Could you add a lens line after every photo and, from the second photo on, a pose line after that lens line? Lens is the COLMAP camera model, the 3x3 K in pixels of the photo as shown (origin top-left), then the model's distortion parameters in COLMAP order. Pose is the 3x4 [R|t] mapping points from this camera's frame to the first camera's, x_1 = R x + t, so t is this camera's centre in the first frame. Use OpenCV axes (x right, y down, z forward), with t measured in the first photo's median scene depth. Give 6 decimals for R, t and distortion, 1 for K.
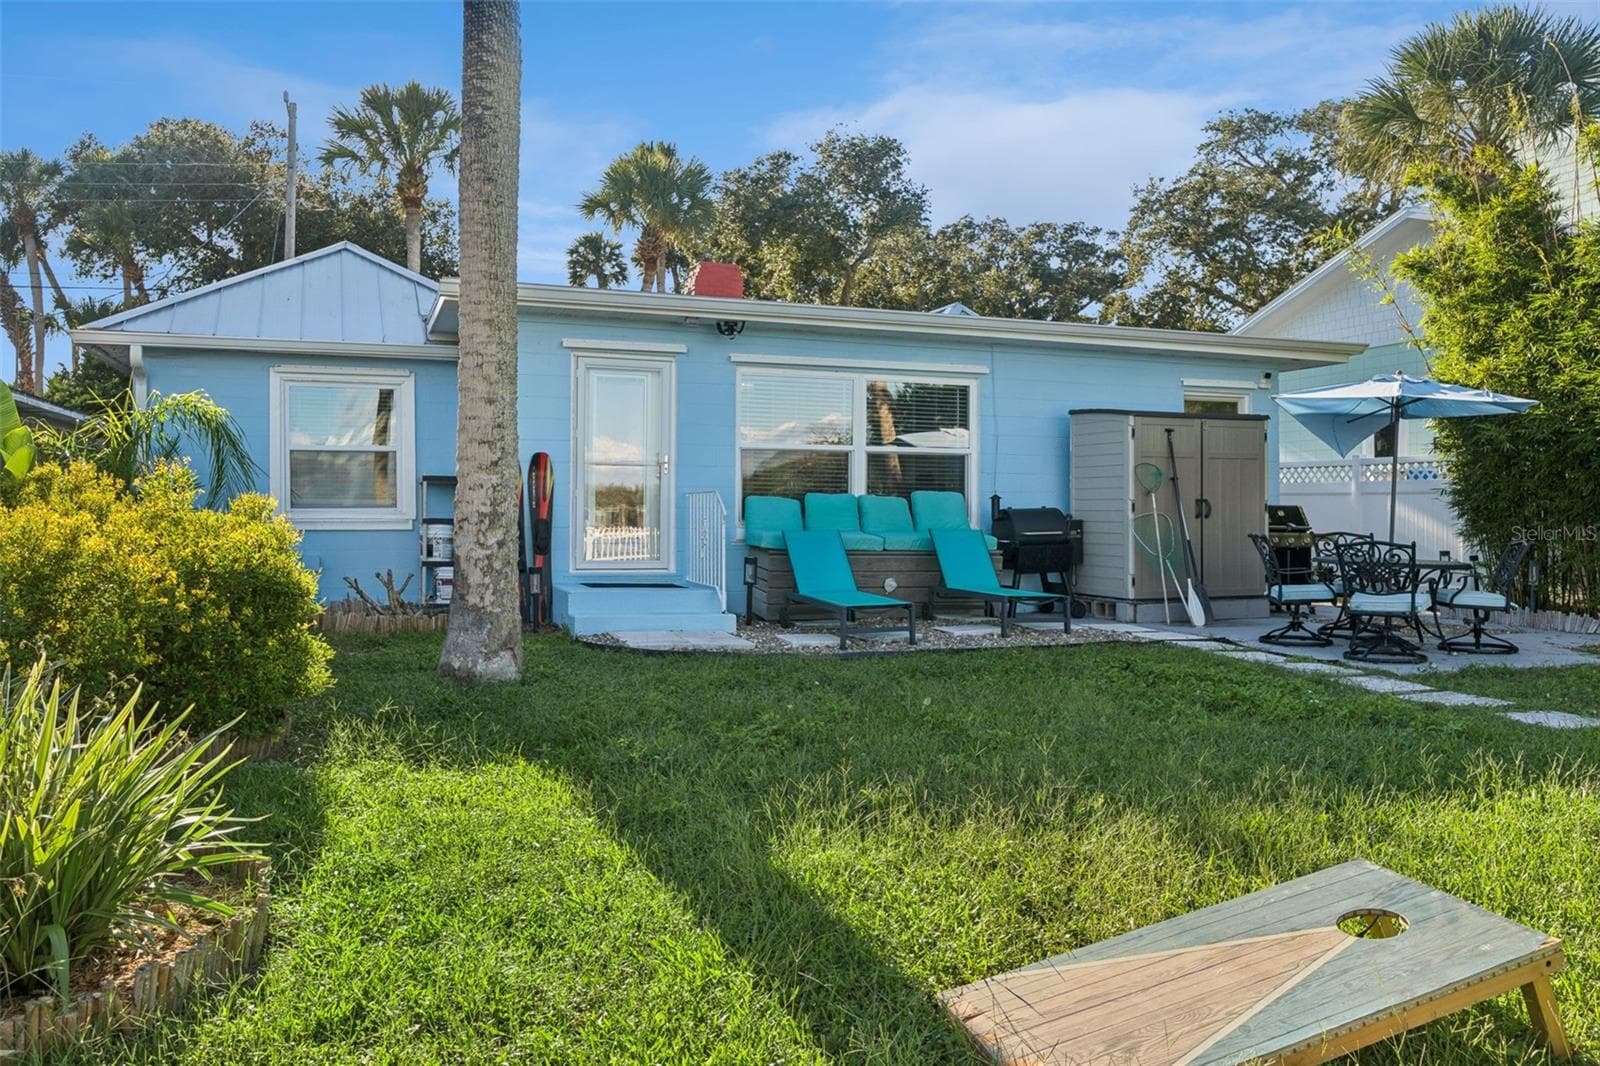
lens RADIAL K [[1222.1, 0, 802.9], [0, 1222.1, 532.3], [0, 0, 1]] dist [0.004057, -0.006922]
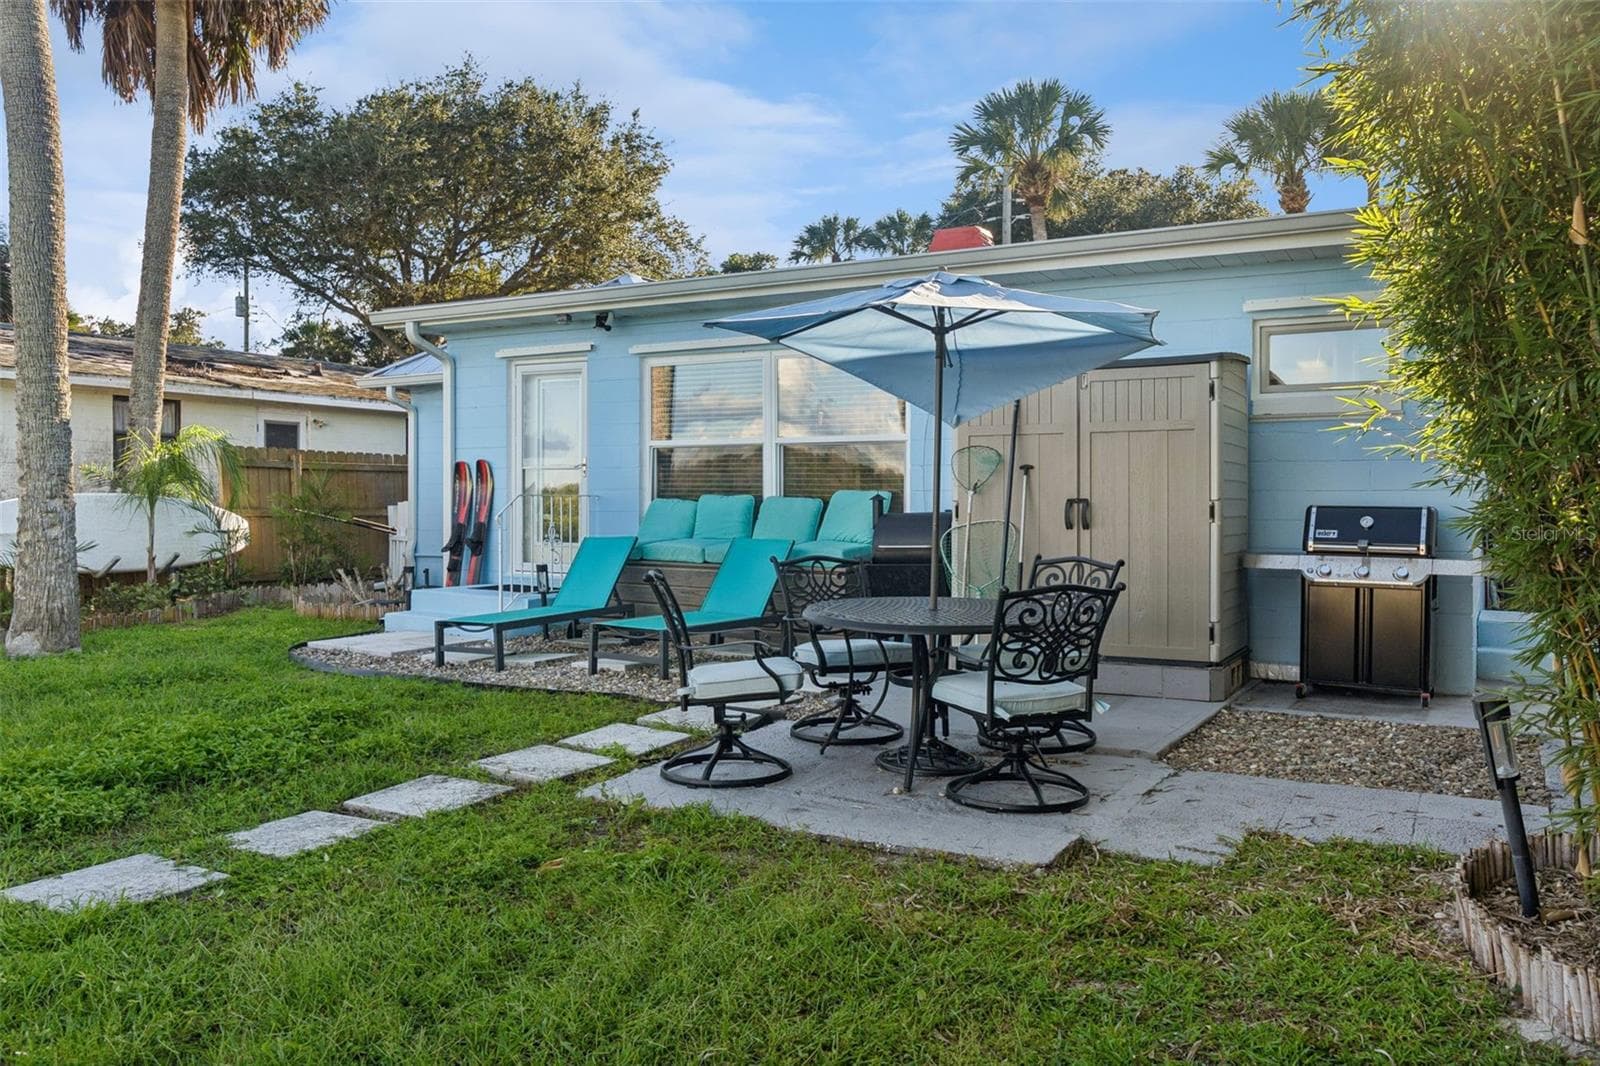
lens RADIAL K [[1222.1, 0, 808.0], [0, 1222.1, 529.2], [0, 0, 1]] dist [0.004057, -0.006922]
pose [[0.646450, 0.012284, -0.762858, 0.726635], [-0.012917, 0.999903, 0.005155, -0.013016], [0.762847, 0.006521, 0.646546, 0.494334]]
